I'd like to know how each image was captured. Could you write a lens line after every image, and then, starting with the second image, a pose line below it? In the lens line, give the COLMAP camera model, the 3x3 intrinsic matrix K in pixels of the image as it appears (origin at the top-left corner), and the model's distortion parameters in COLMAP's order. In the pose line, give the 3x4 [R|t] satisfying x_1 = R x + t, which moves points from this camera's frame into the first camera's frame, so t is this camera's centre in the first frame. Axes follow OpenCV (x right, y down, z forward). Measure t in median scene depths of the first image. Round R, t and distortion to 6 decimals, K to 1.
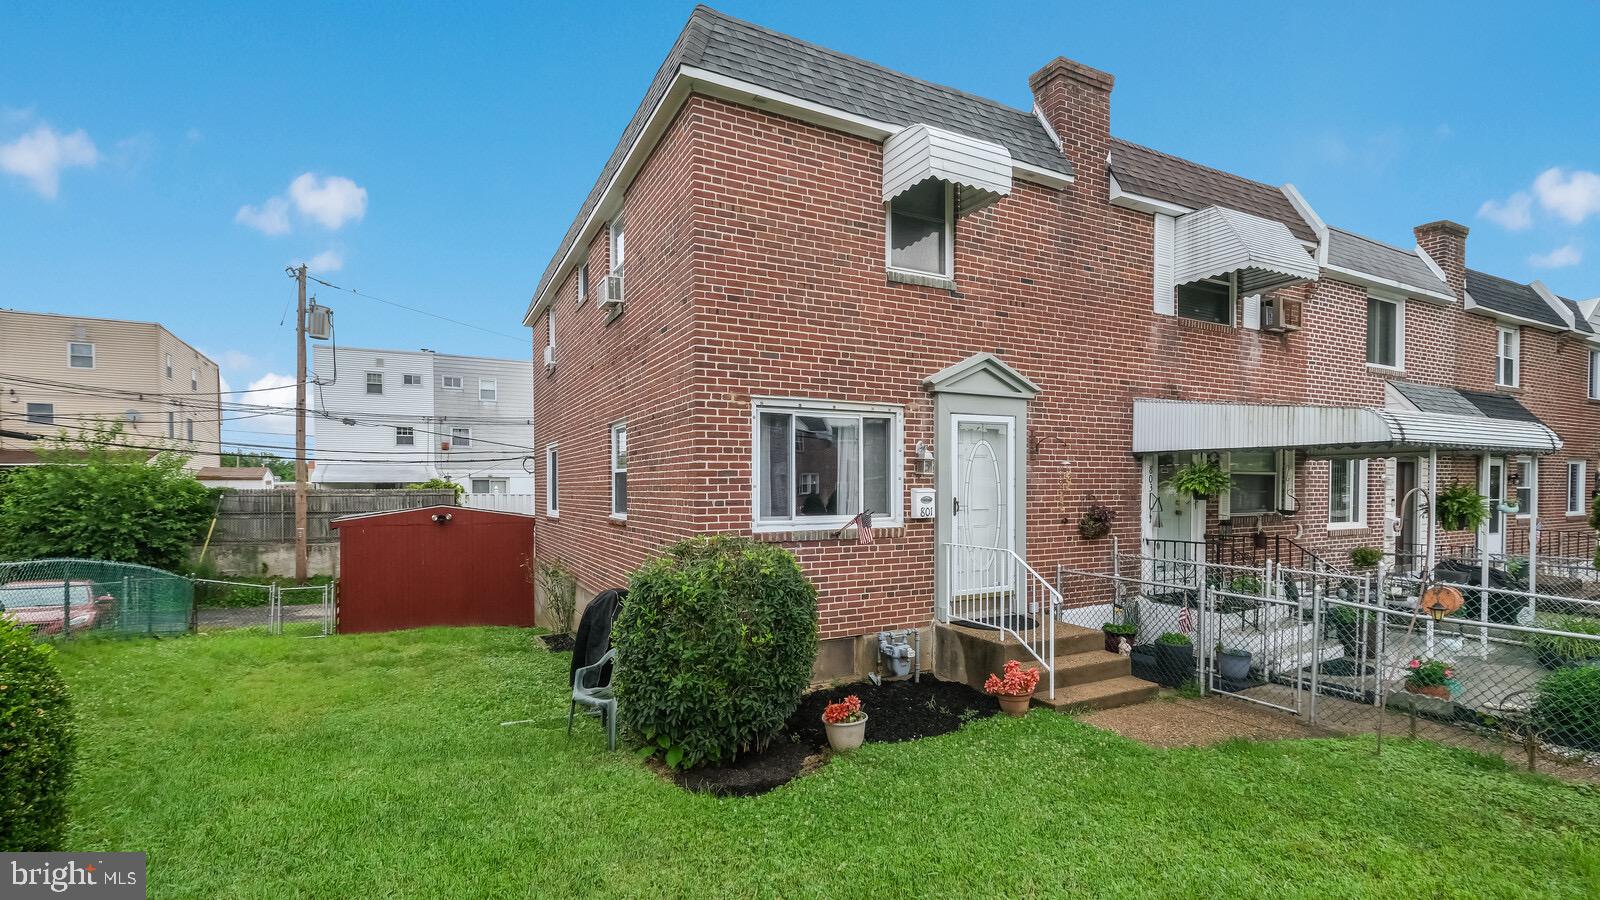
lens RADIAL K [[706.9, 0, 778.7], [0, 706.9, 500.9], [0, 0, 1]] dist [0.001635, 0.000085]
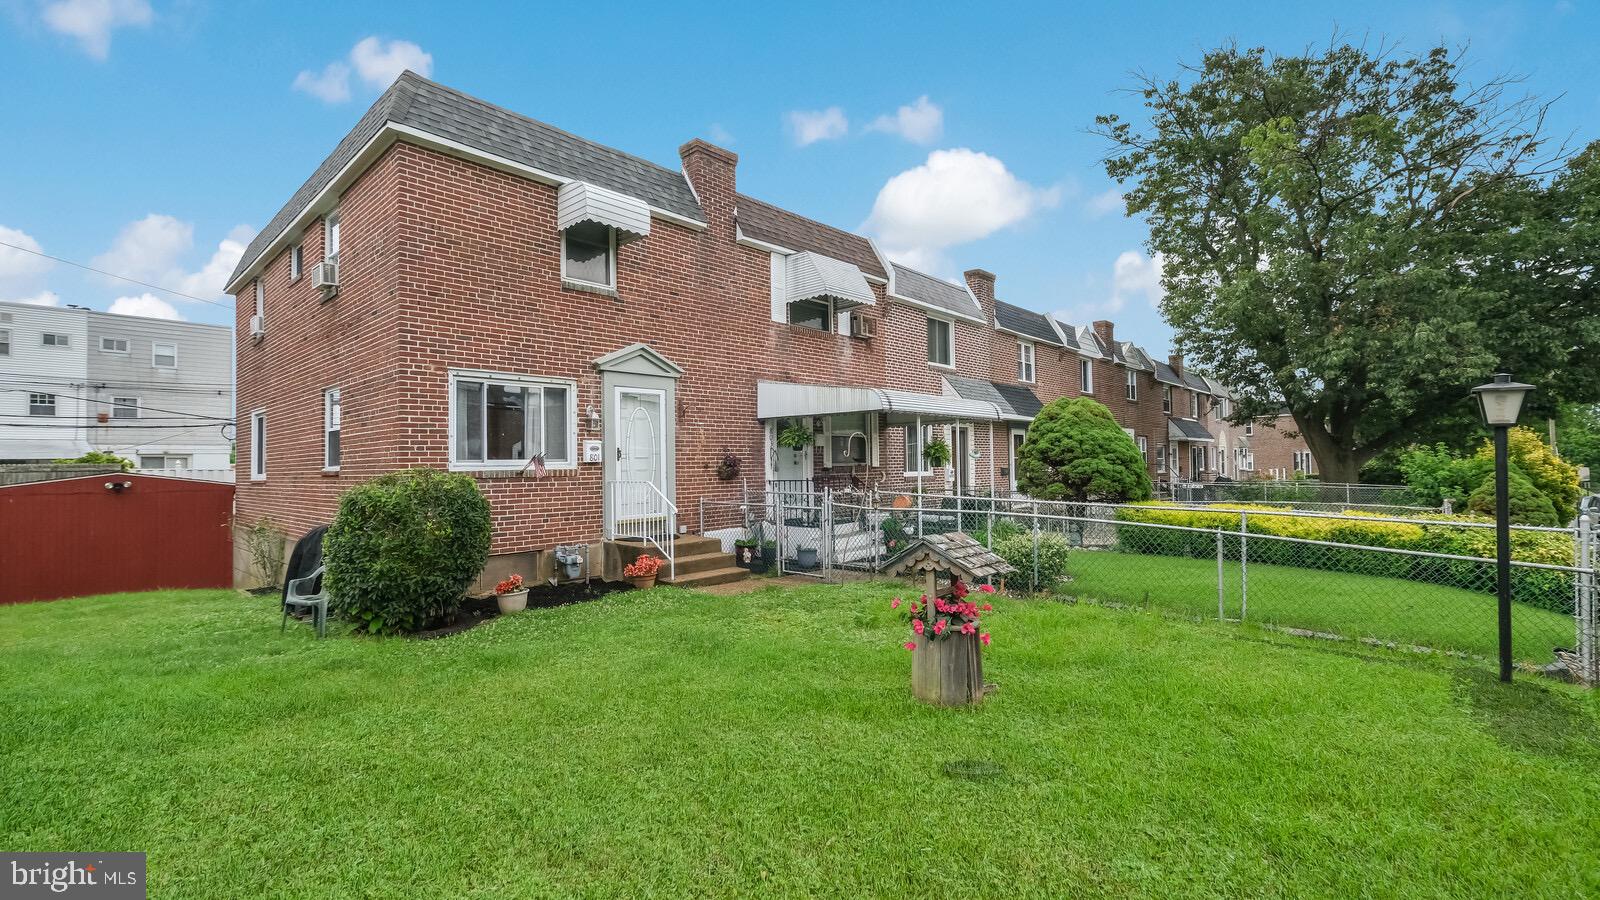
lens RADIAL K [[702.4, 0, 786.5], [0, 702.4, 448.4], [0, 0, 1]] dist [0.003035, 0.000175]
pose [[0.940457, -0.003079, 0.339899, 0.093664], [0.019746, 0.998765, -0.045587, 0.064447], [-0.339339, 0.049584, 0.939356, -0.380530]]
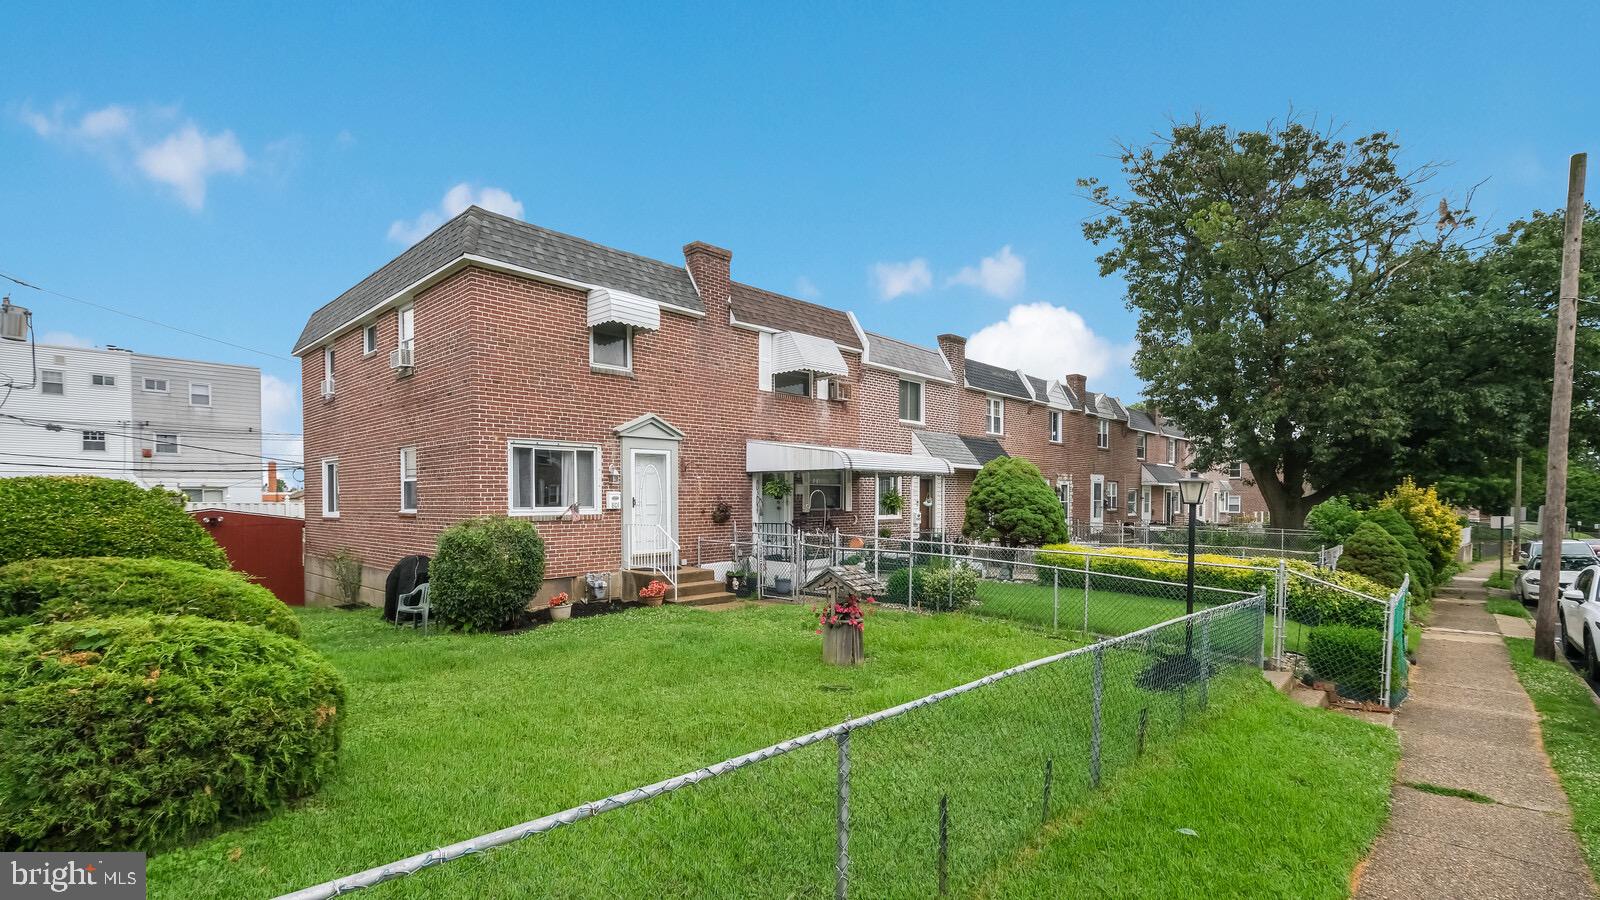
lens RADIAL K [[731.0, 0, 791.5], [0, 731.0, 512.8], [0, 0, 1]] dist [0.000259, 0.000036]
pose [[0.940706, -0.006266, 0.339165, 0.006981], [0.007334, 0.999971, -0.001868, 0.039205], [-0.339143, 0.004245, 0.940725, -0.804546]]
